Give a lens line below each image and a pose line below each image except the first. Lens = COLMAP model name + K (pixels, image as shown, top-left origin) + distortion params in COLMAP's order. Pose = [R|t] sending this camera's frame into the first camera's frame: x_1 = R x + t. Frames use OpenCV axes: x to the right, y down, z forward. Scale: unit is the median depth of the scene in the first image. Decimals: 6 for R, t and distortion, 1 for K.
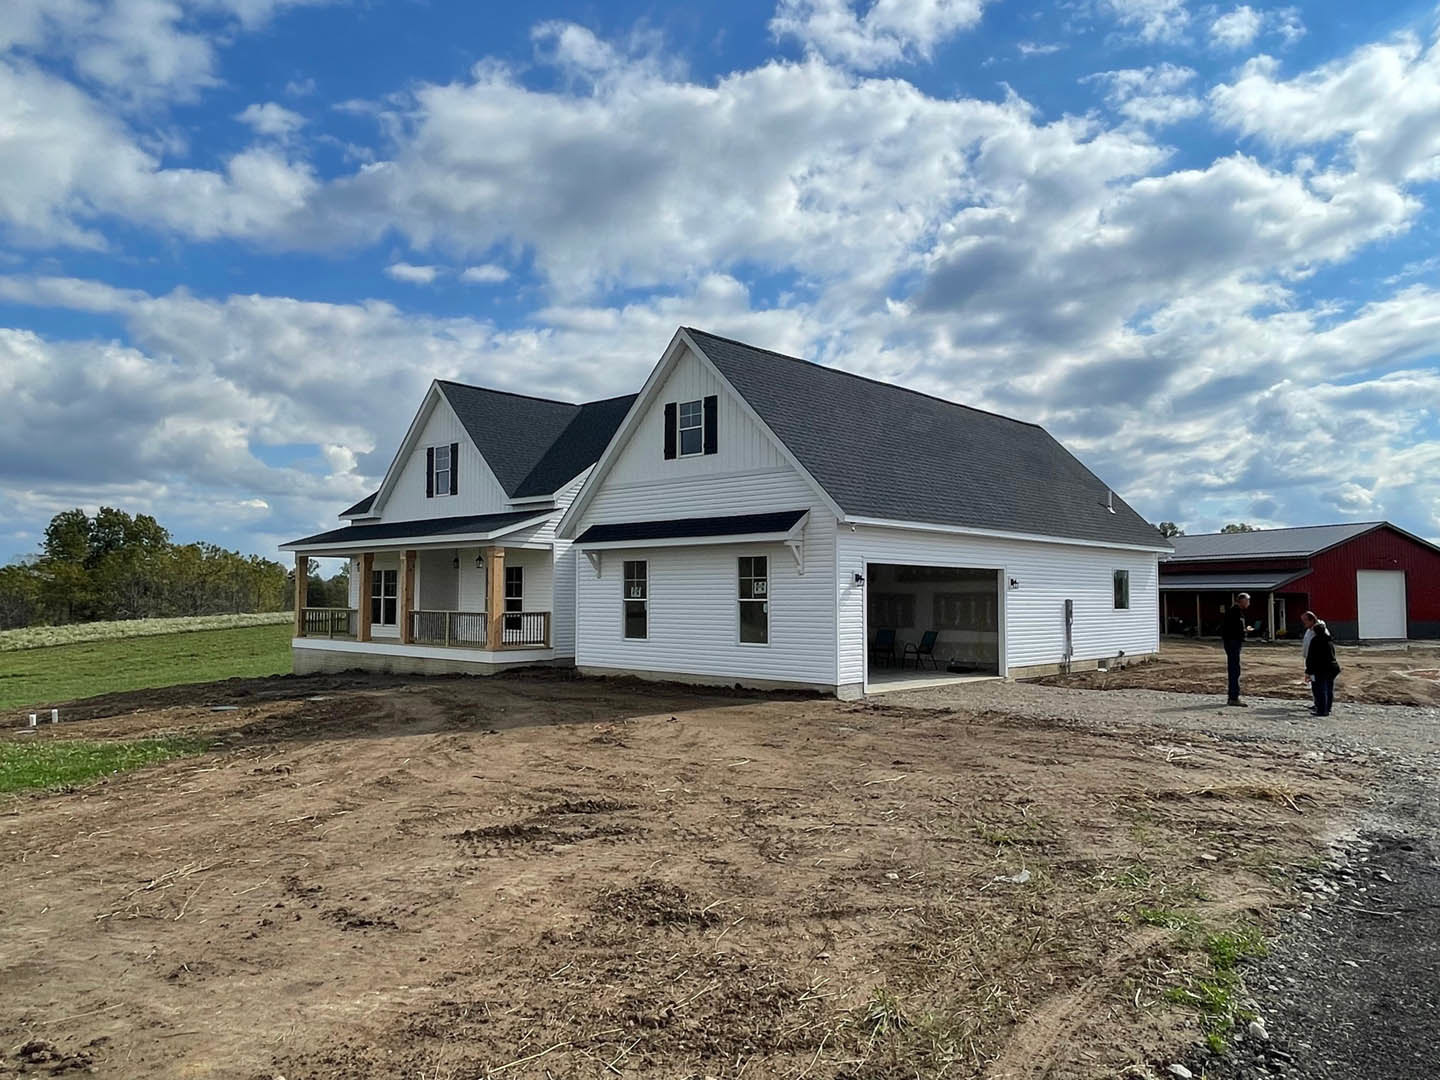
lens RADIAL K [[1022.2, 0, 720.0], [0, 1022.2, 540.0], [0, 0, 1]] dist [-0.005176, -0.001171]
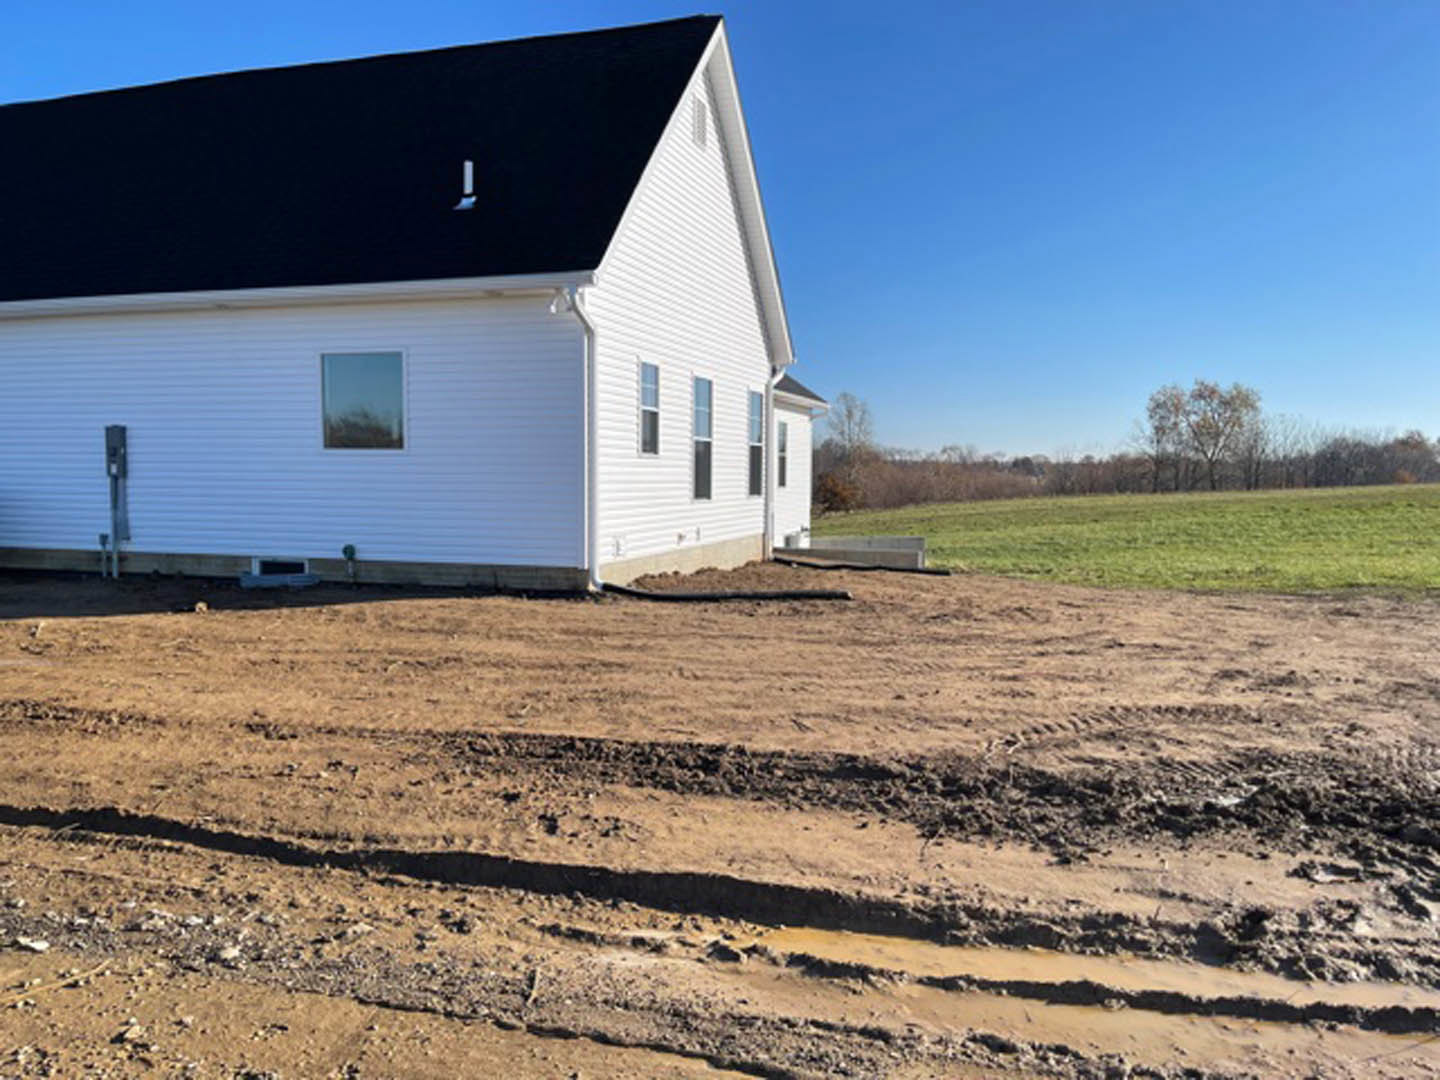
lens RADIAL K [[1071.7, 0, 720.0], [0, 1071.7, 540.0], [0, 0, 1]] dist [0.090765, -0.108014]
pose [[0.415065, 0.055829, -0.908077, 0.954114], [0.043928, 0.995721, 0.081296, 0.083706], [0.908730, -0.073633, 0.410837, 1.054549]]
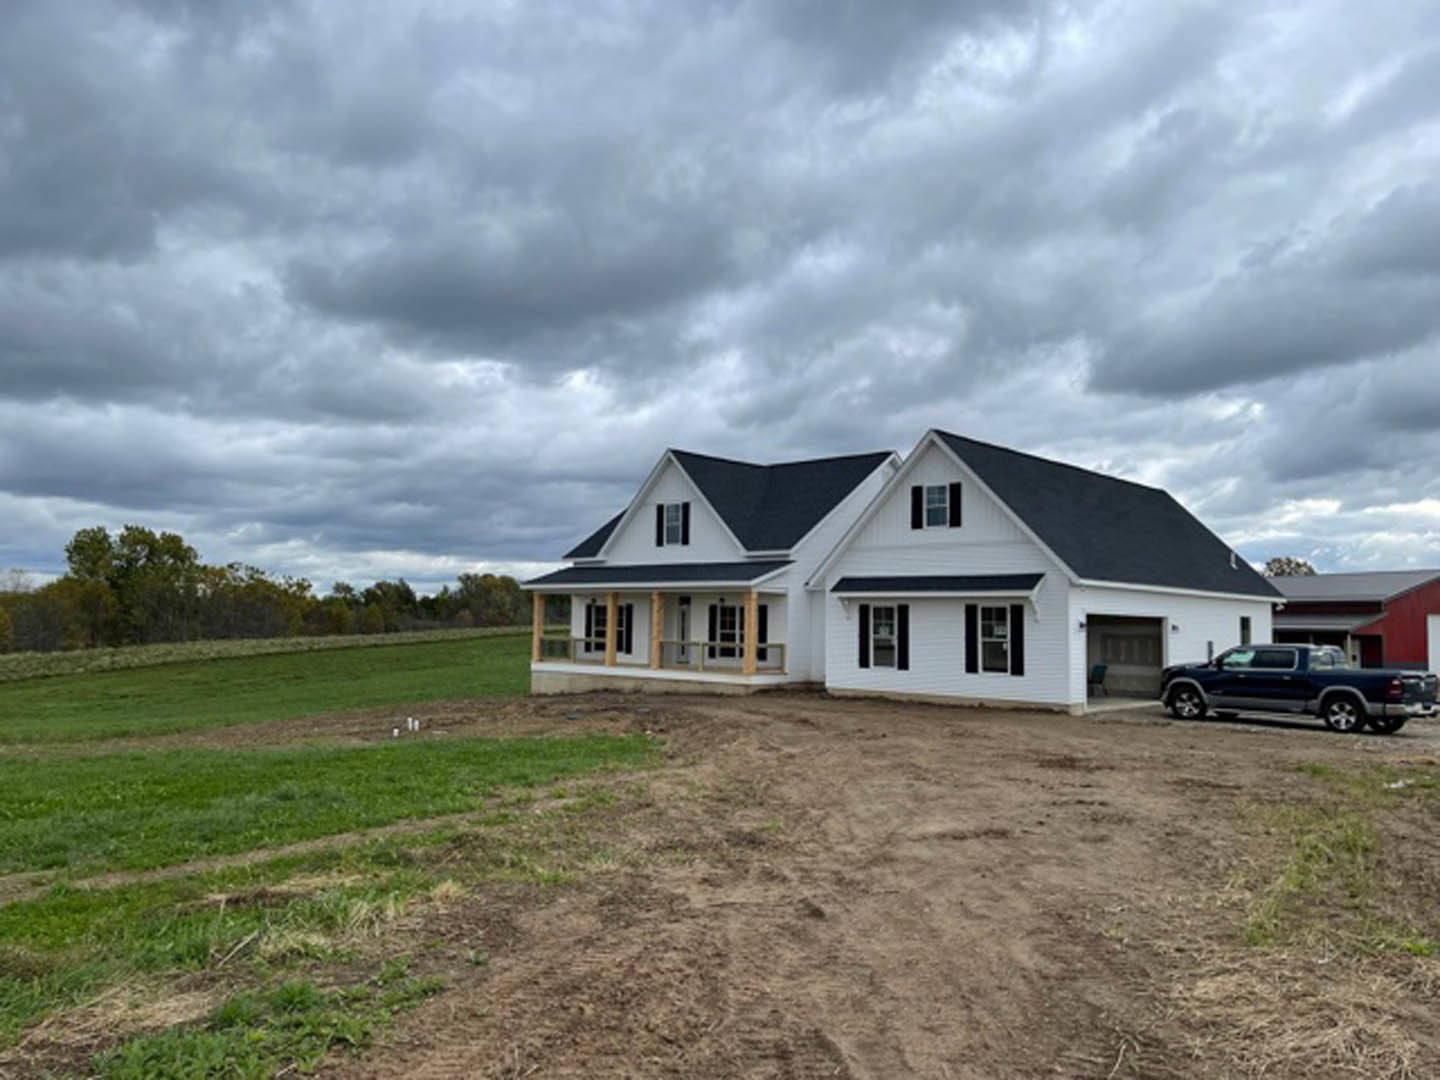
lens RADIAL K [[1071.7, 0, 720.0], [0, 1071.7, 540.0], [0, 0, 1]] dist [0.090765, -0.108014]
pose [[0.999890, 0.014684, 0.002156, -0.252366], [-0.014634, 0.999662, -0.021481, -0.026830], [-0.002471, 0.021447, 0.999767, -0.304440]]
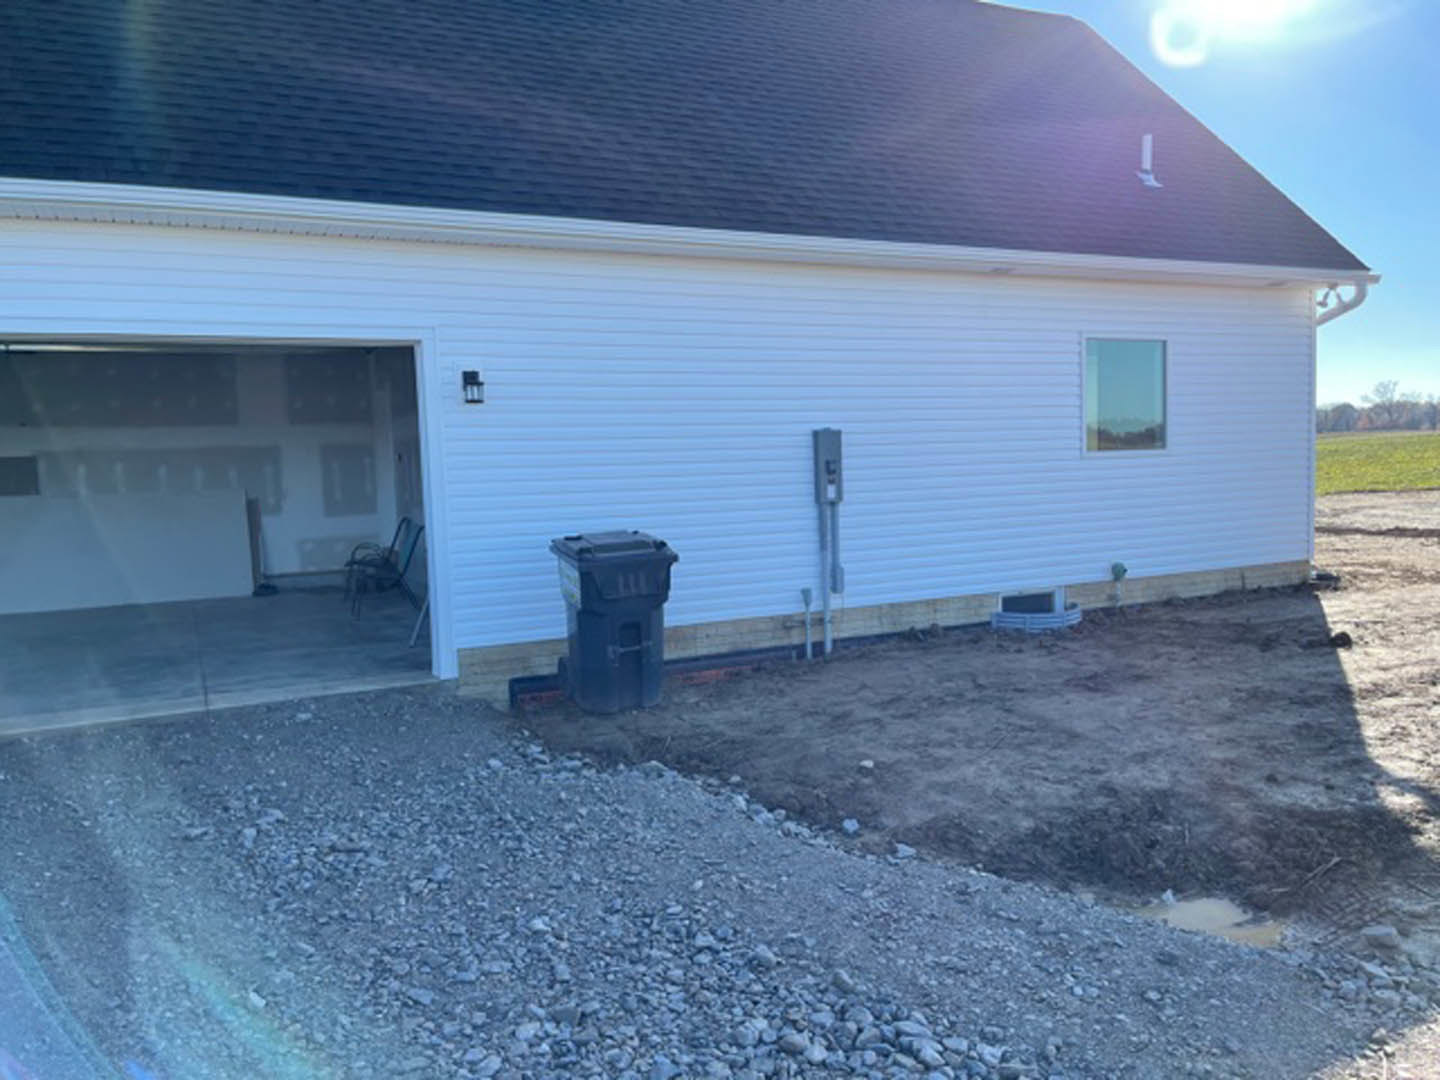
lens RADIAL K [[1116.3, 0, 738.8], [0, 1116.3, 541.1], [0, 0, 1]] dist [0.093912, -0.139065]
pose [[0.939484, -0.007402, -0.342512, 0.445363], [0.052902, 0.990910, 0.123691, 0.047740], [0.338483, -0.134325, 0.931336, 0.643285]]
